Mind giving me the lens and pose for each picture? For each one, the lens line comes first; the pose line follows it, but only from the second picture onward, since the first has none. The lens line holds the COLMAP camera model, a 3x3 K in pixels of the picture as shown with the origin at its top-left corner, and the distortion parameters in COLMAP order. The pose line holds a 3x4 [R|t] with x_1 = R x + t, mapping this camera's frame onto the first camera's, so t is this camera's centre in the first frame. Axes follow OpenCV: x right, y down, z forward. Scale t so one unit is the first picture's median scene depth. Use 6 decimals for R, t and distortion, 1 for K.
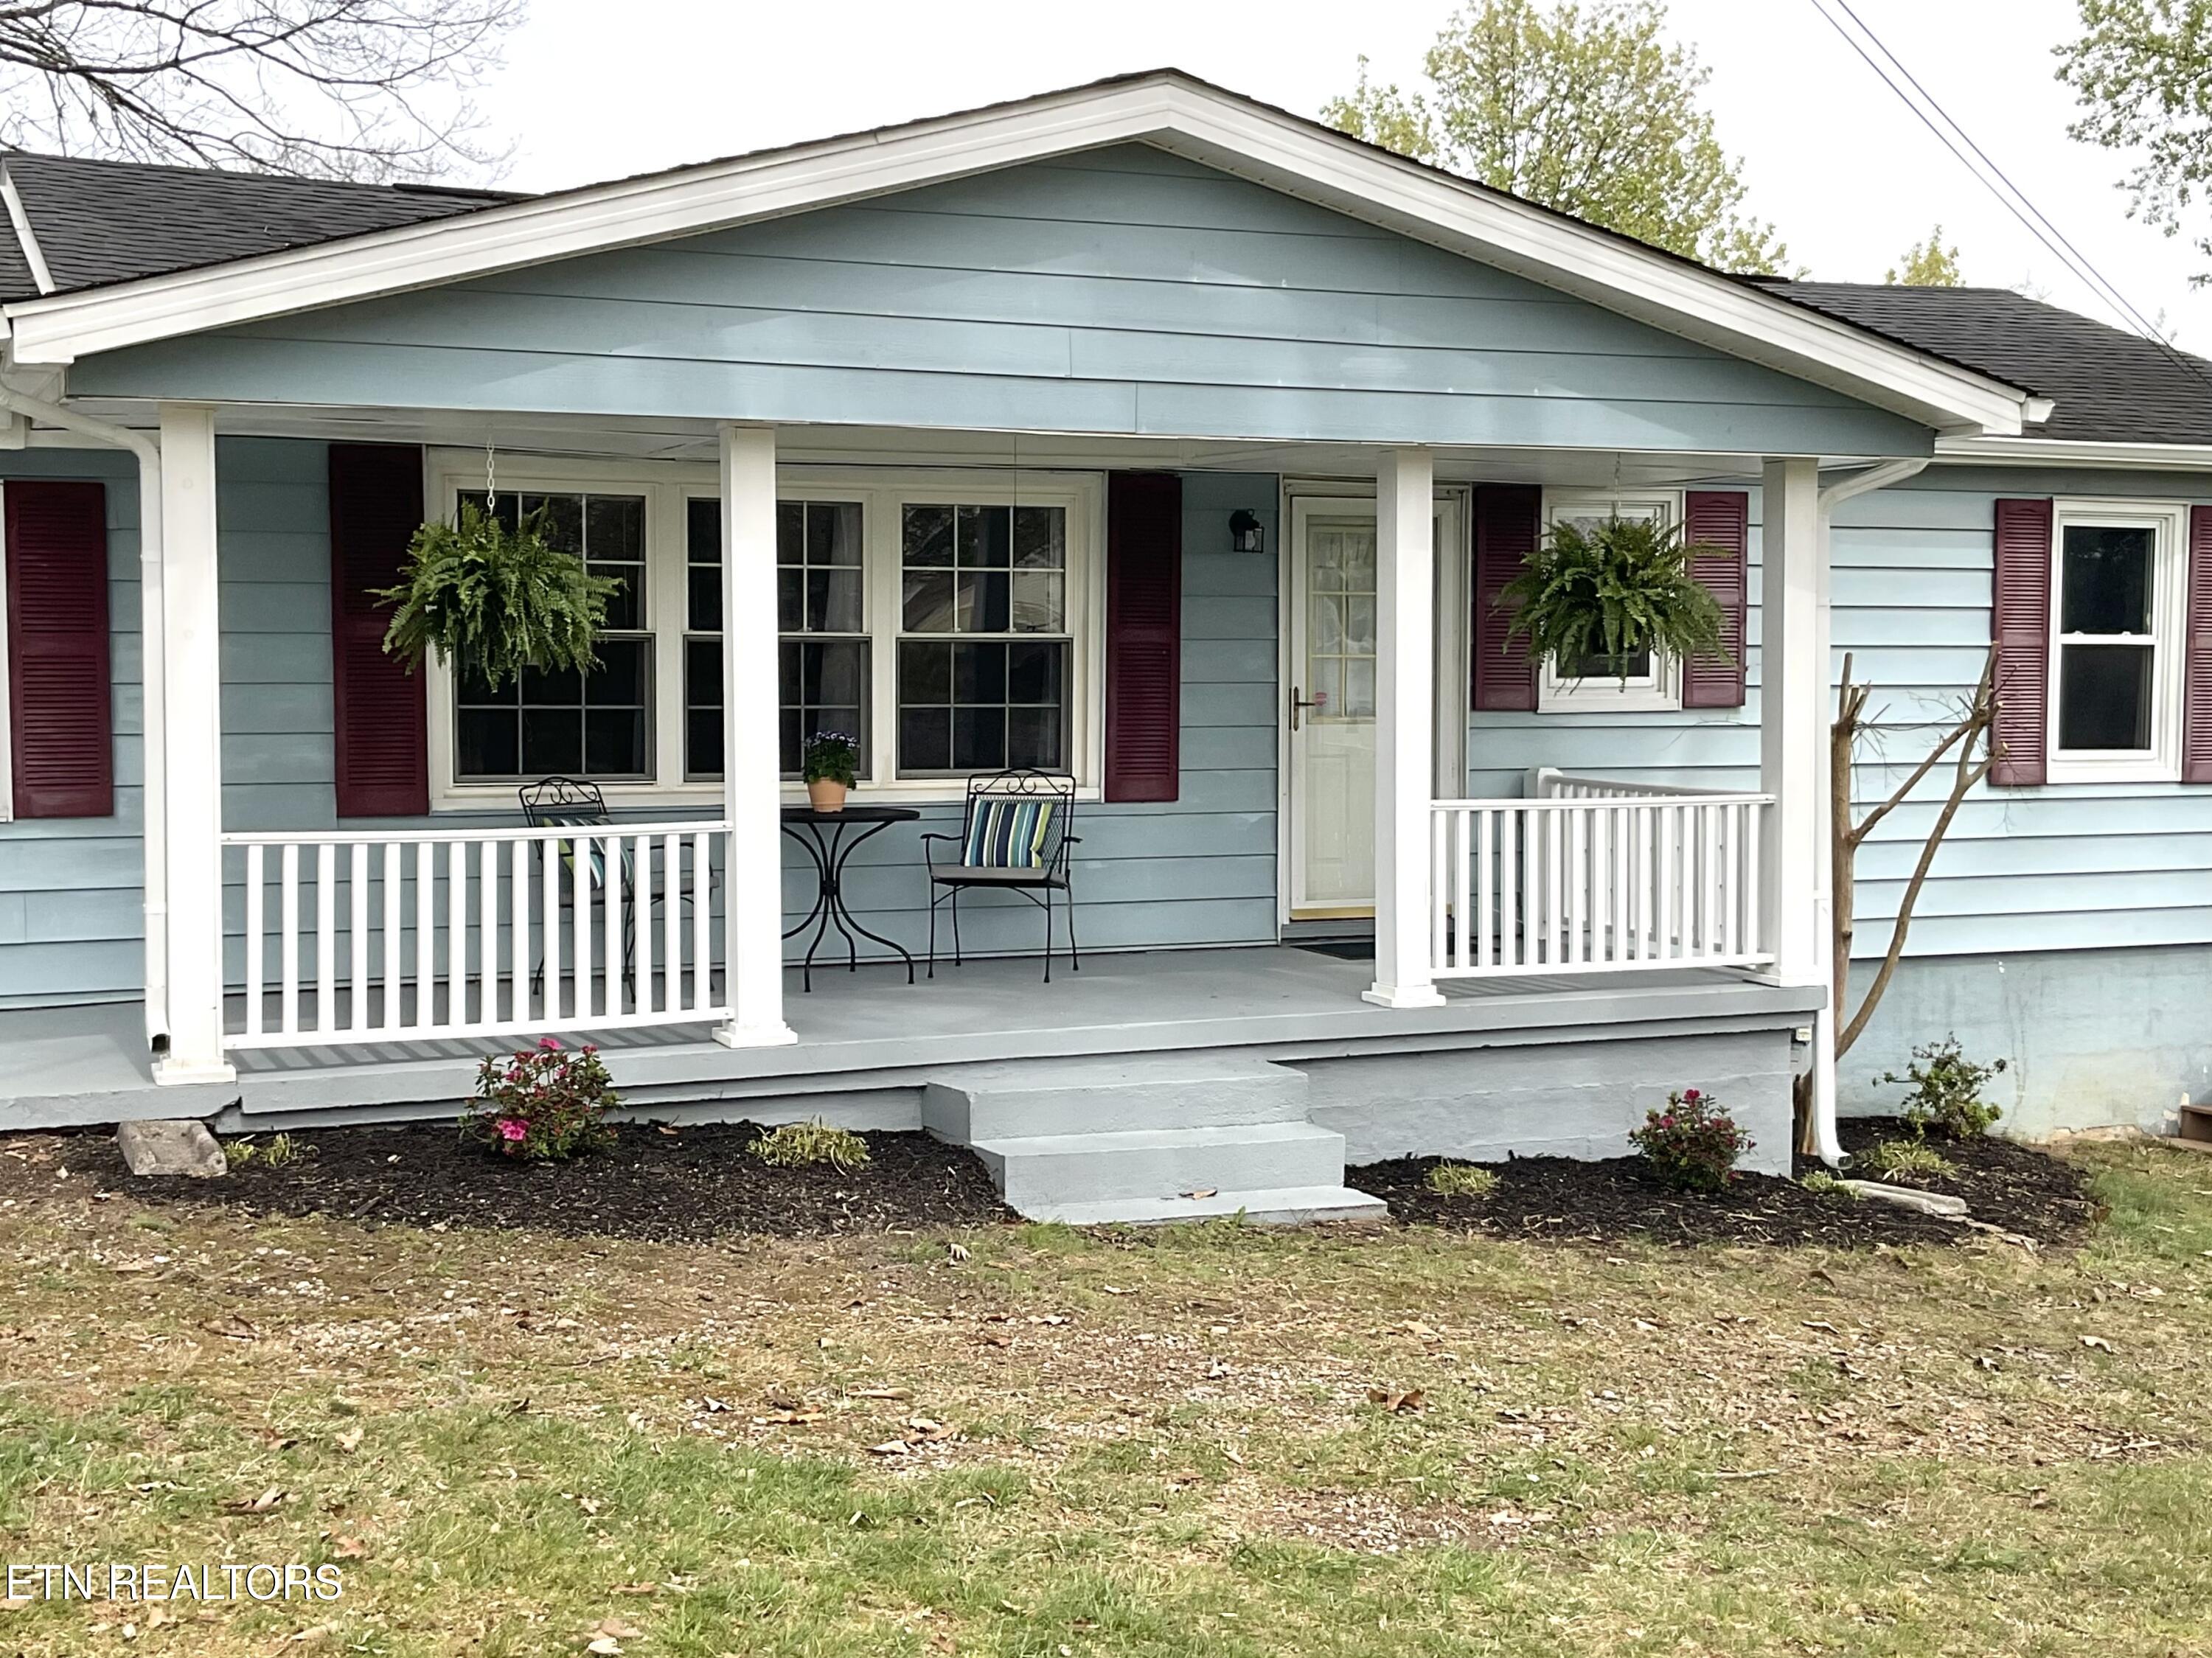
lens RADIAL K [[2755.2, 0, 1106.0], [0, 2755.2, 829.0], [0, 0, 1]] dist [0.191275, -0.602305]
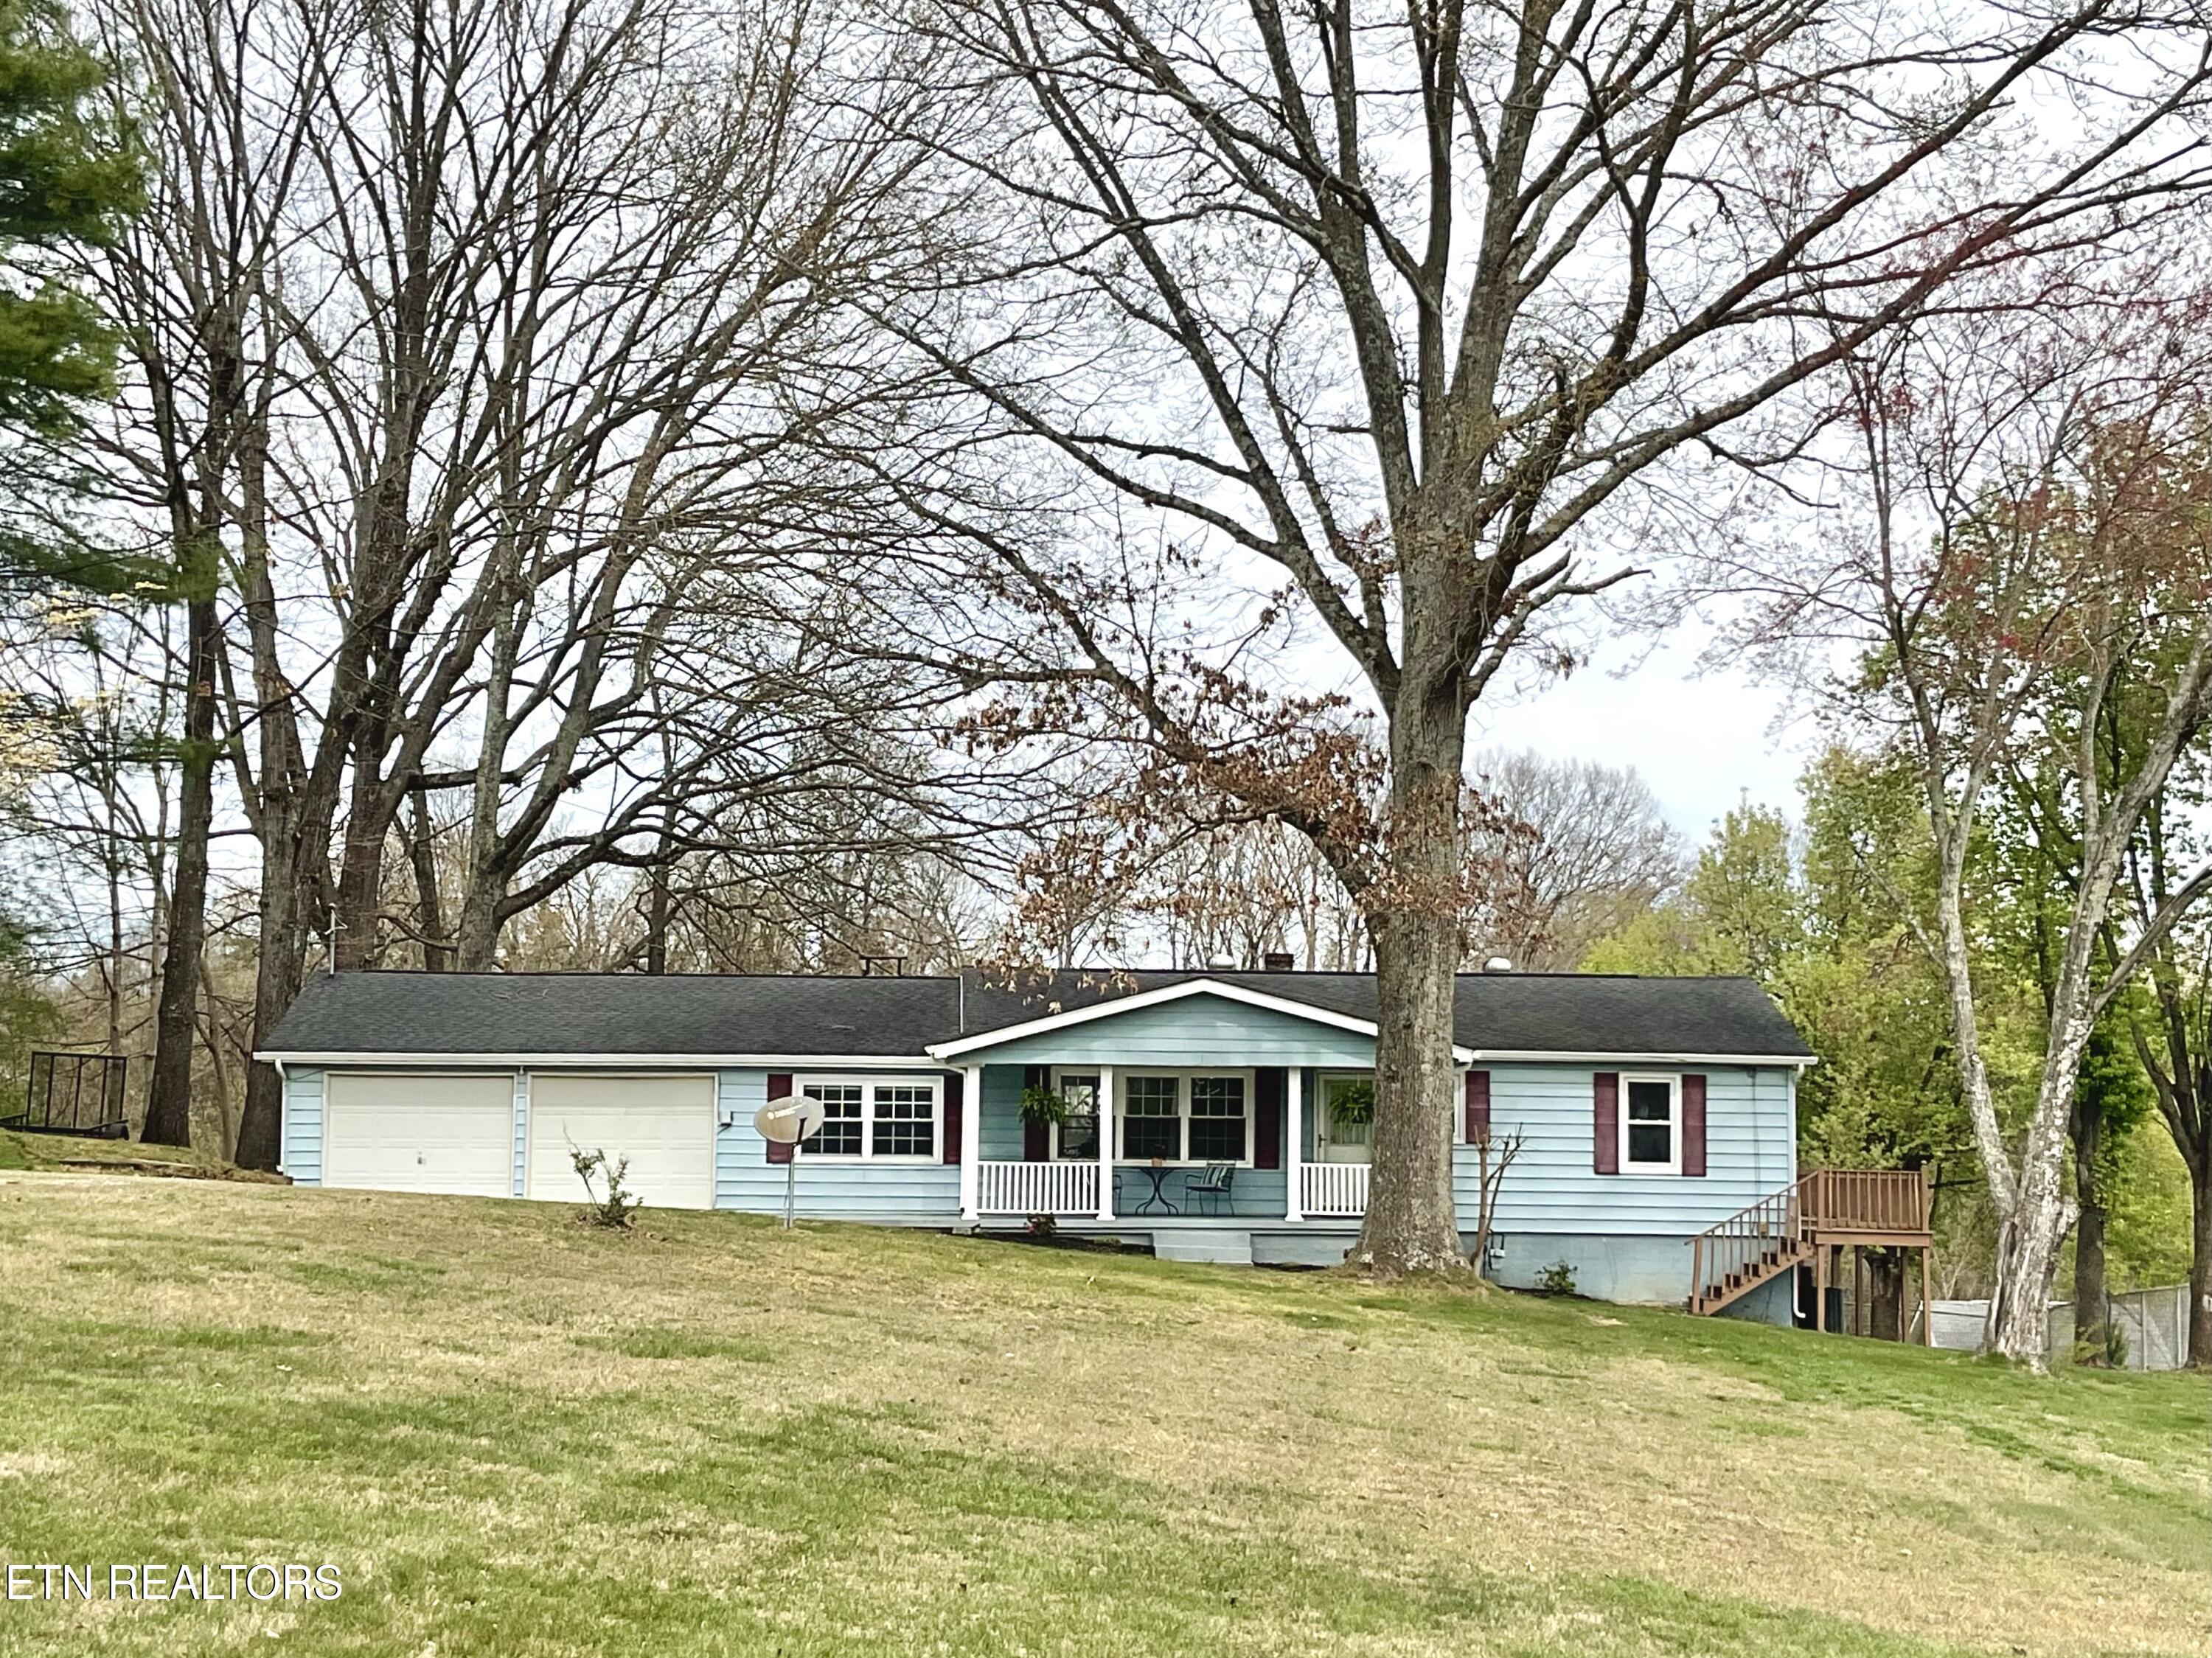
lens RADIAL K [[3143.5, 0, 1106.0], [0, 3143.5, 829.0], [0, 0, 1]] dist [0.089450, 0.009724]
pose [[0.926057, -0.031539, -0.376065, 1.381615], [-0.031707, 0.986476, -0.160810, 0.218623], [0.376051, 0.160843, 0.912533, -2.783234]]
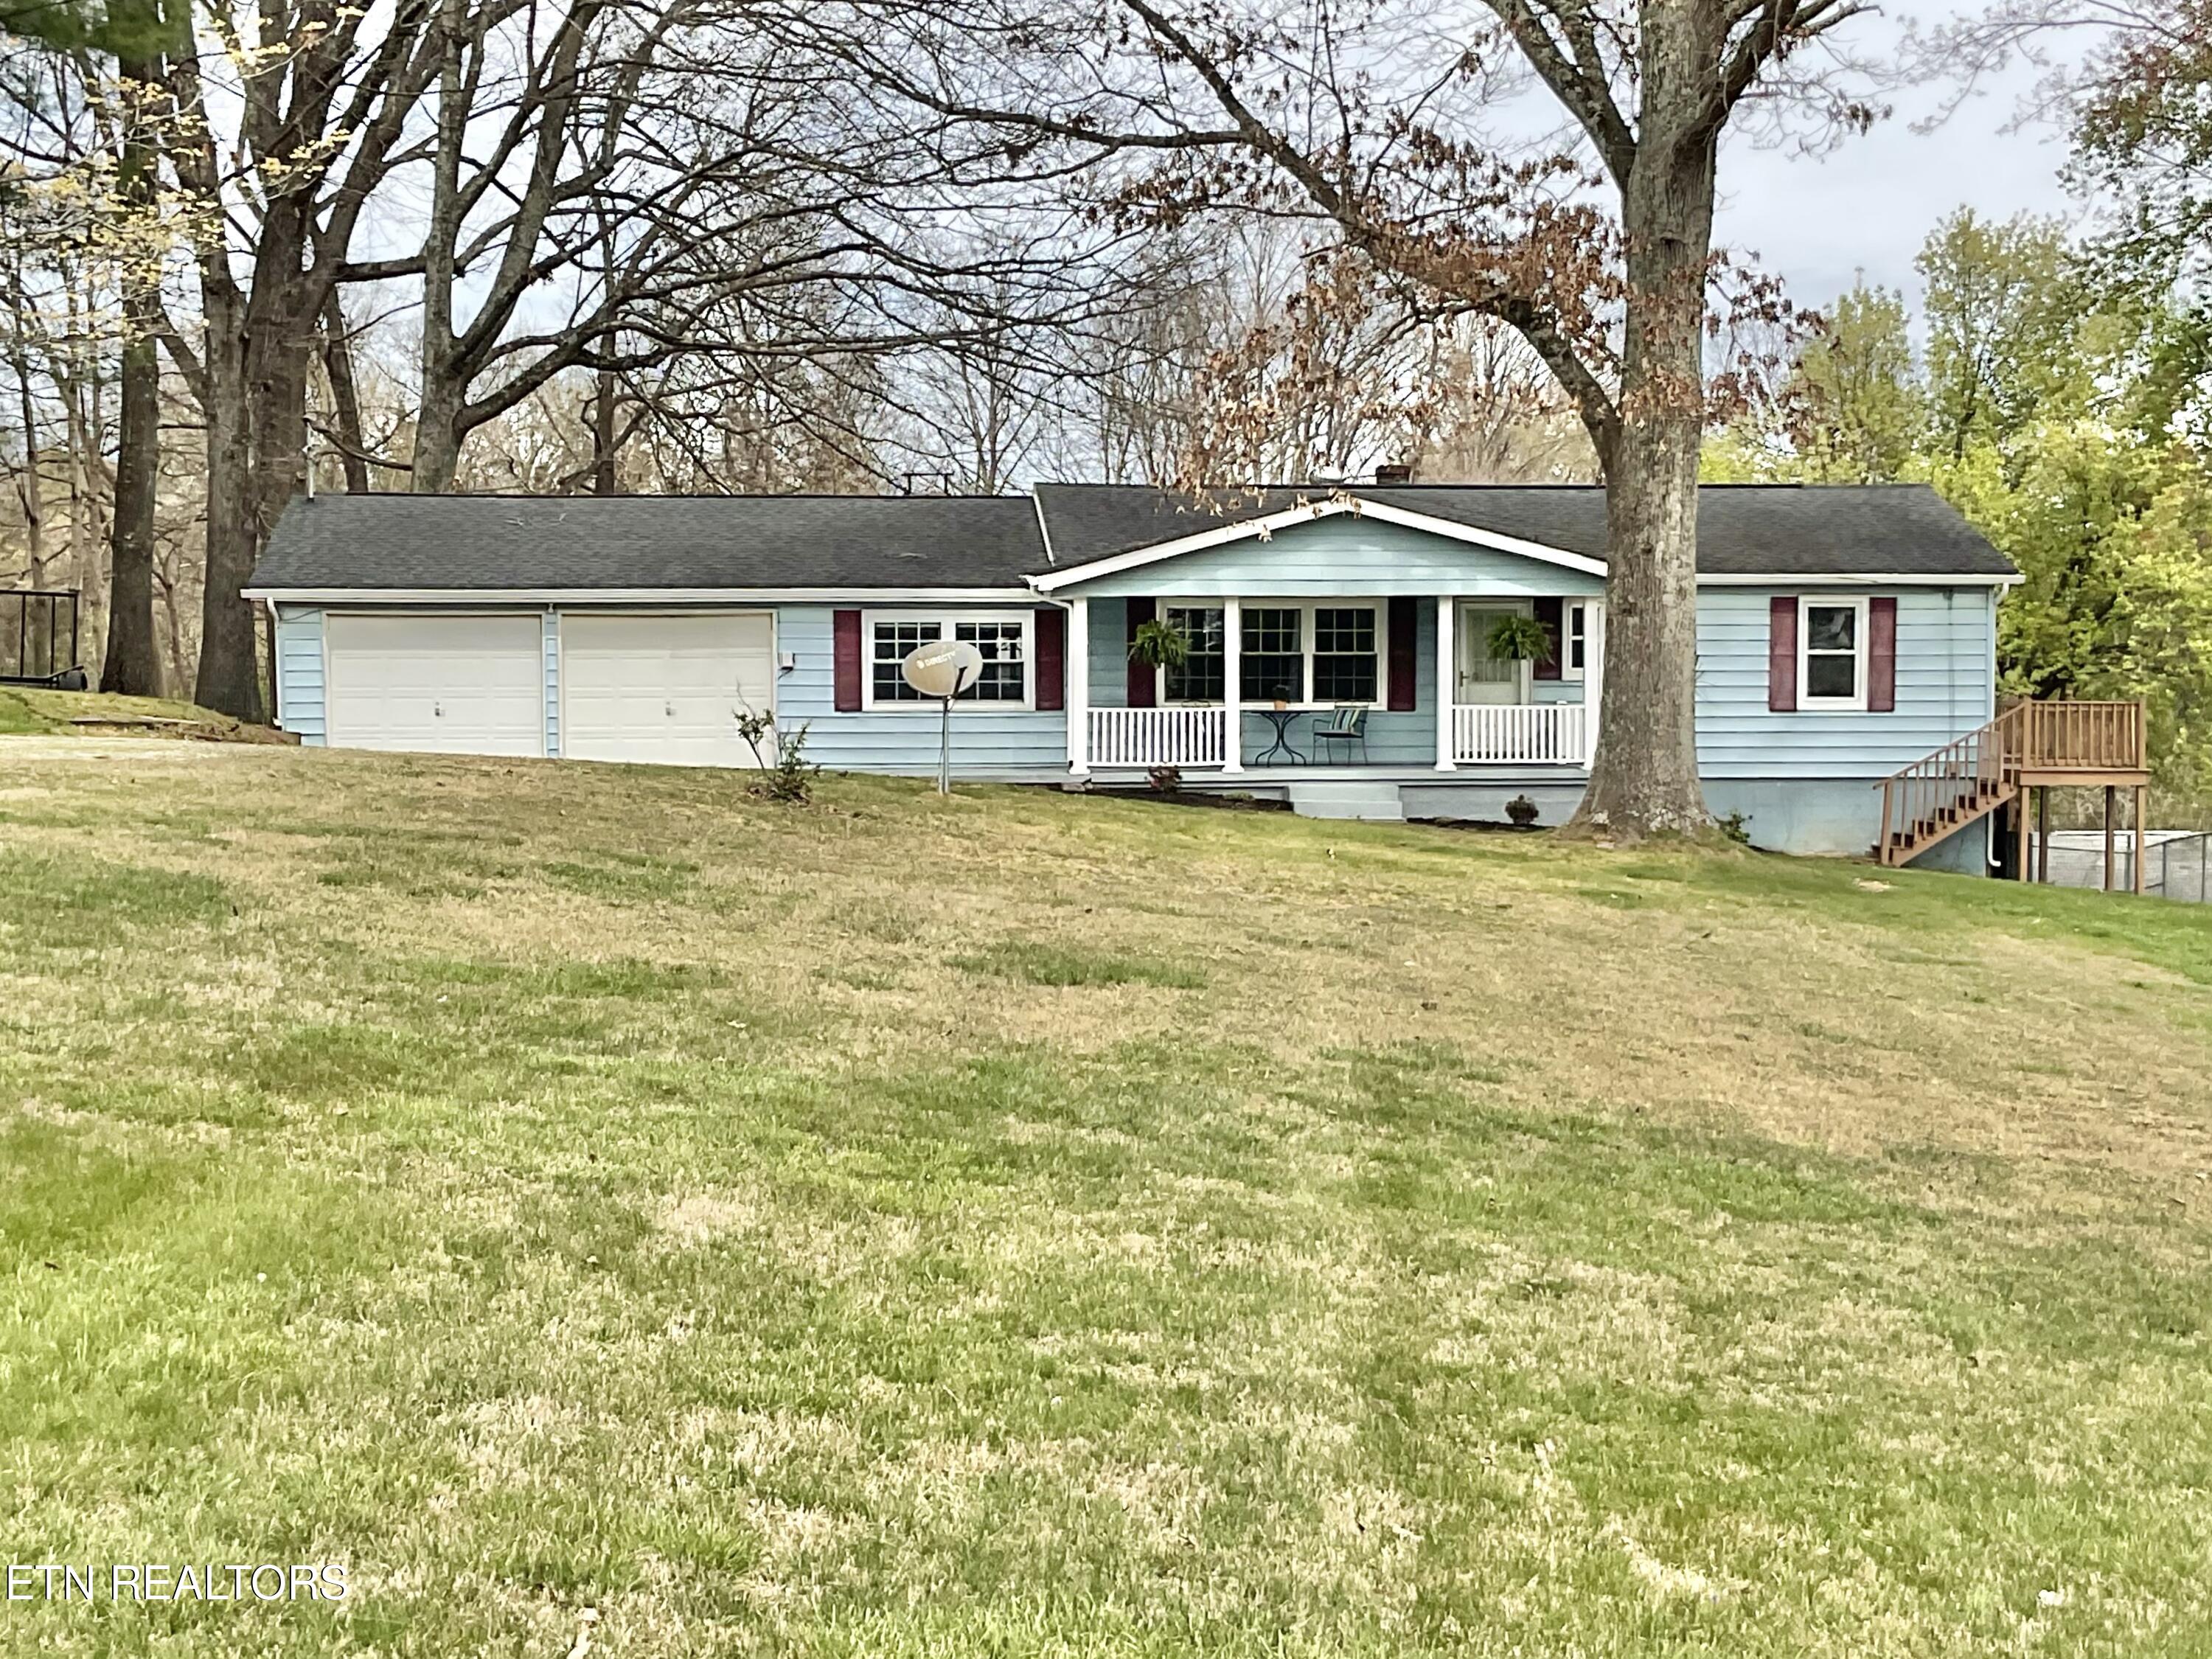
lens RADIAL K [[3374.9, 0, 1102.3], [0, 3374.9, 825.8], [0, 0, 1]] dist [0.017983, 0.722290]
pose [[0.940531, 0.011054, -0.339527, 1.013083], [-0.017177, 0.999739, -0.015034, 0.185379], [0.339272, 0.019972, 0.940476, -2.653409]]
